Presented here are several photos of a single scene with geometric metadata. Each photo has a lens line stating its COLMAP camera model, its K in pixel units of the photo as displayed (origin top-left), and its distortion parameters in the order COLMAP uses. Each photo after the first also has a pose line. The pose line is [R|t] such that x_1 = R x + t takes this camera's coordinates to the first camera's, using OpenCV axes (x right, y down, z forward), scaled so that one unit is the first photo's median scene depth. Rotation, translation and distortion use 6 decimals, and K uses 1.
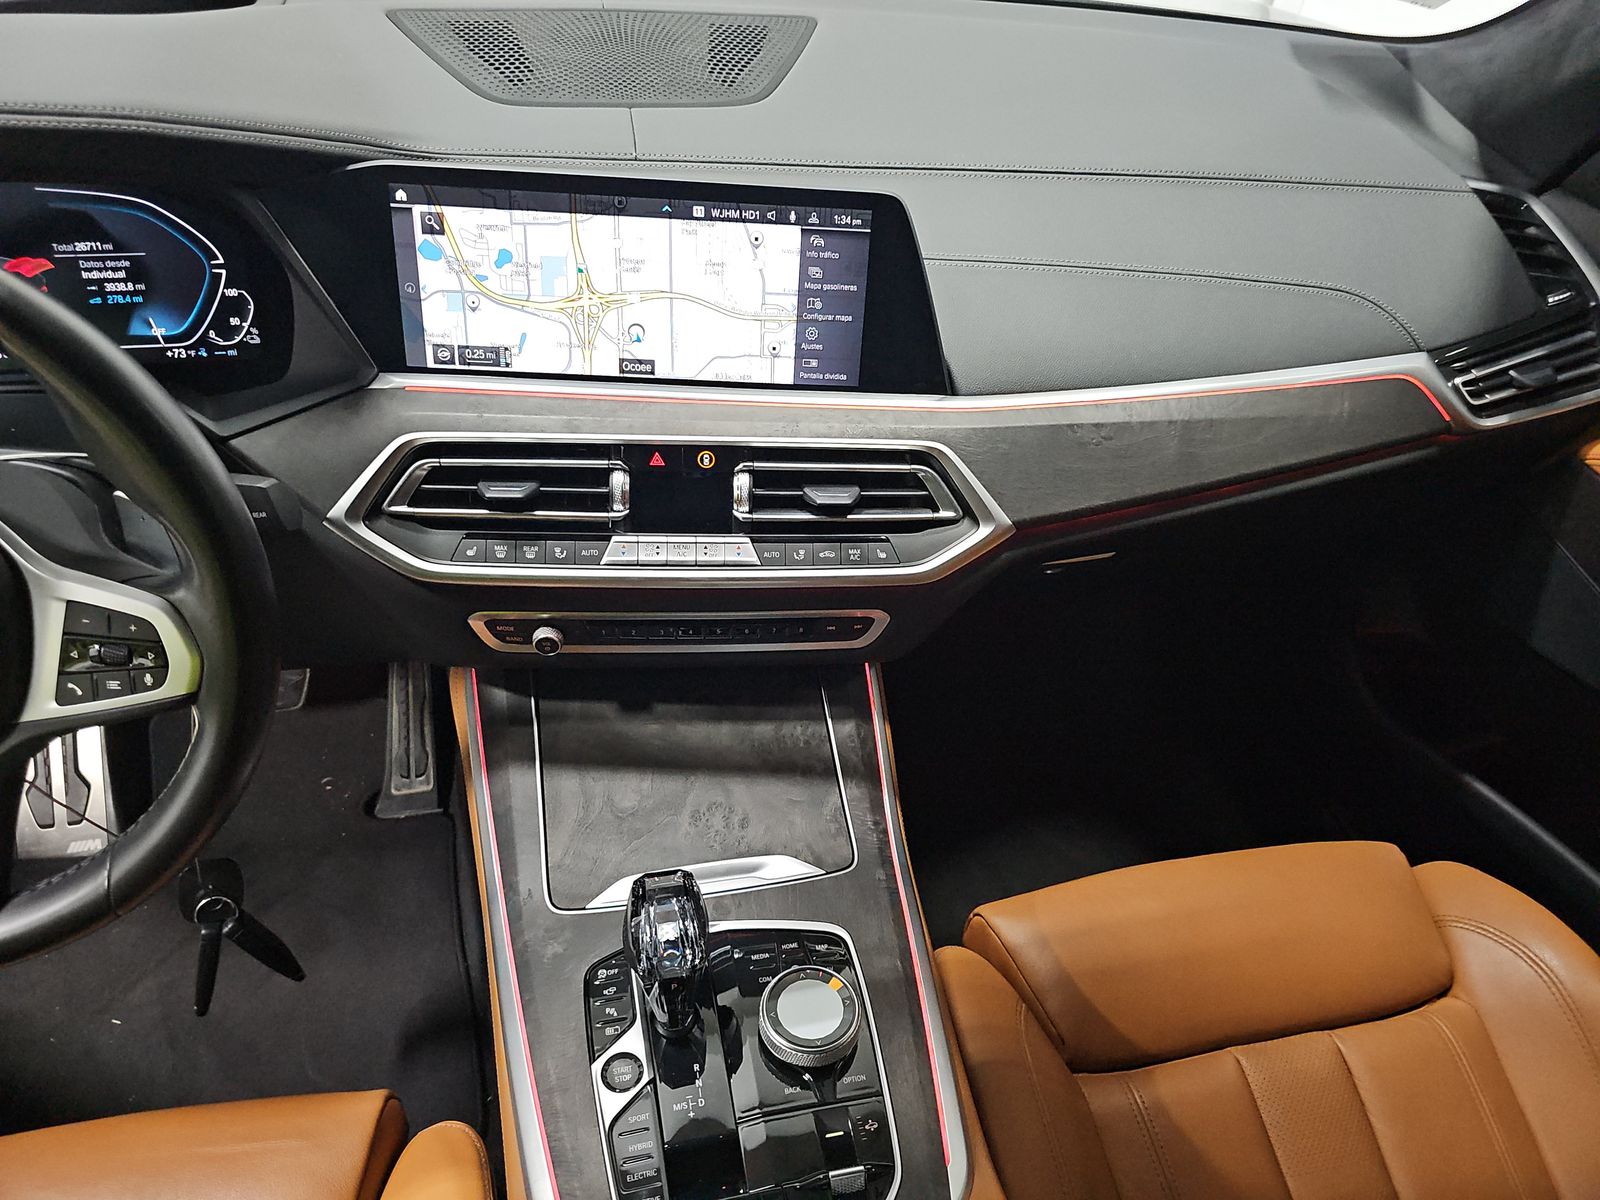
lens RADIAL K [[1028.2, 0, 791.4], [0, 1028.2, 624.6], [0, 0, 1]] dist [0.004356, -0.016074]
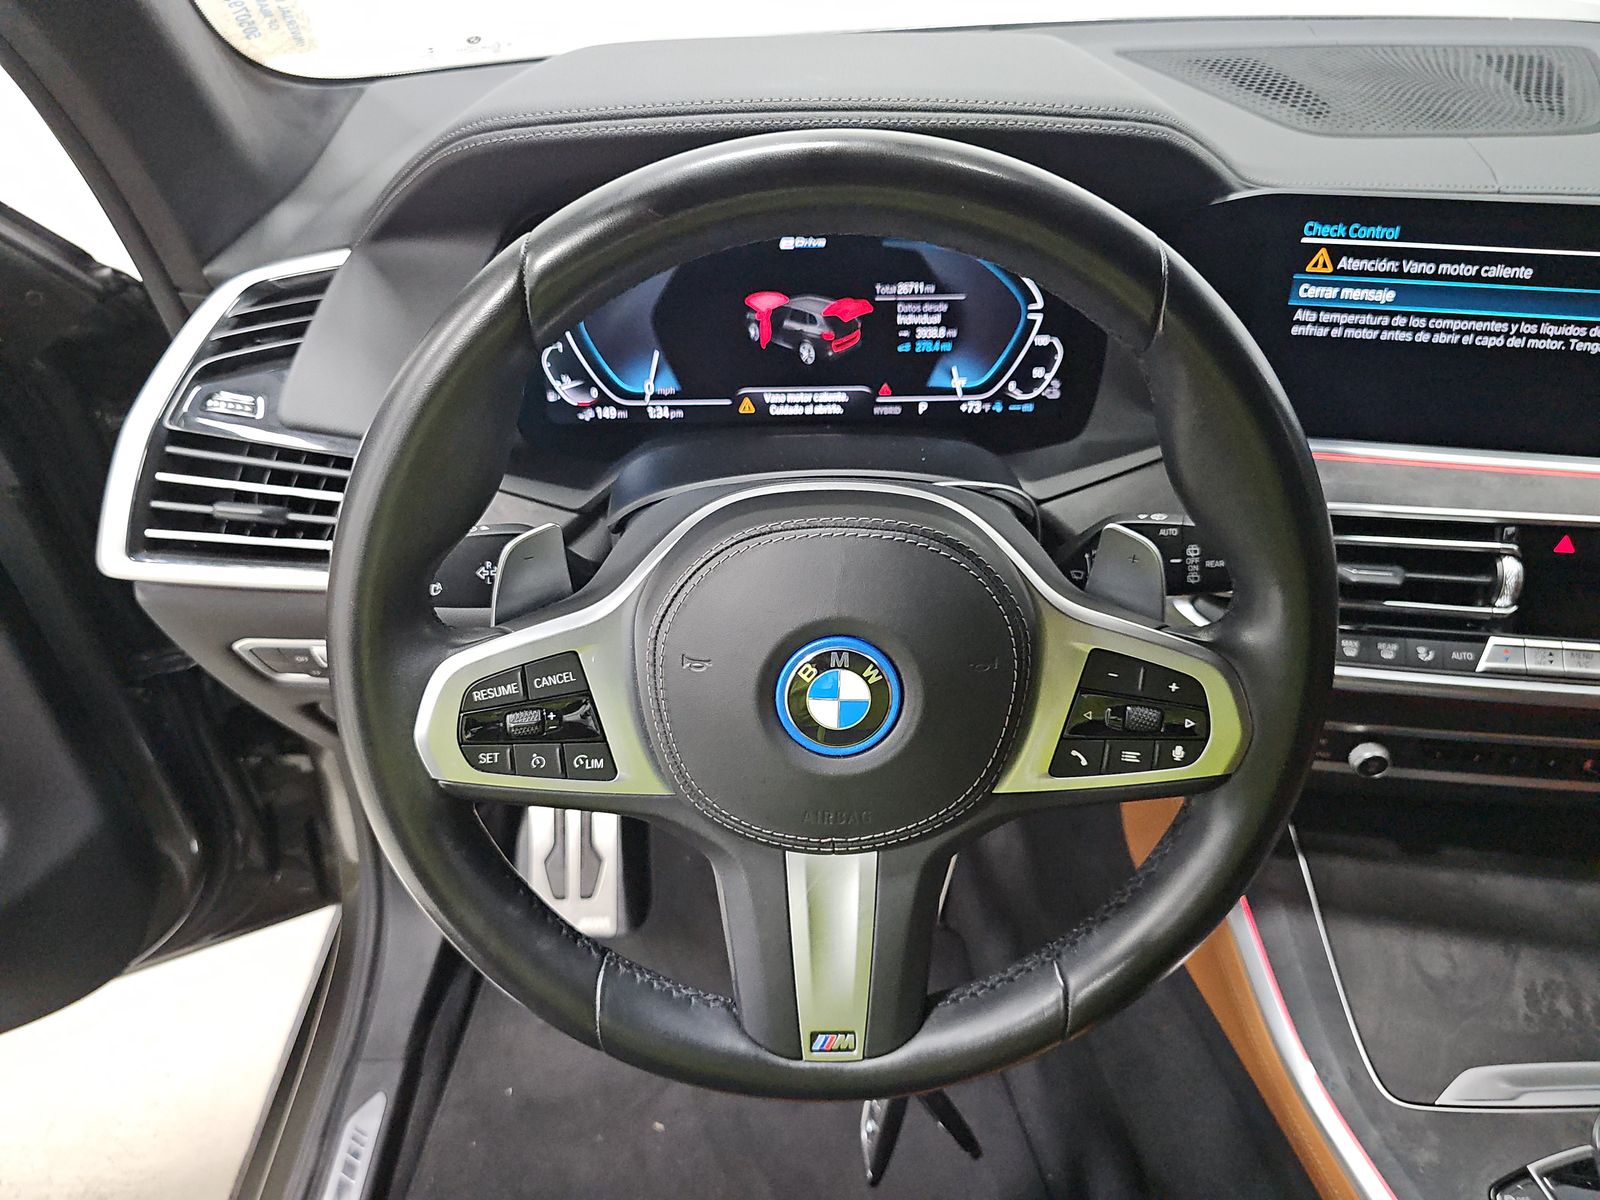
lens RADIAL K [[1028.2, 0, 791.4], [0, 1028.2, 624.6], [0, 0, 1]] dist [0.004356, -0.016074]
pose [[0.977641, 0.051965, -0.203758, -0.556797], [-0.070609, 0.993848, -0.085324, 0.011388], [0.198071, 0.097803, 0.975296, 0.113834]]
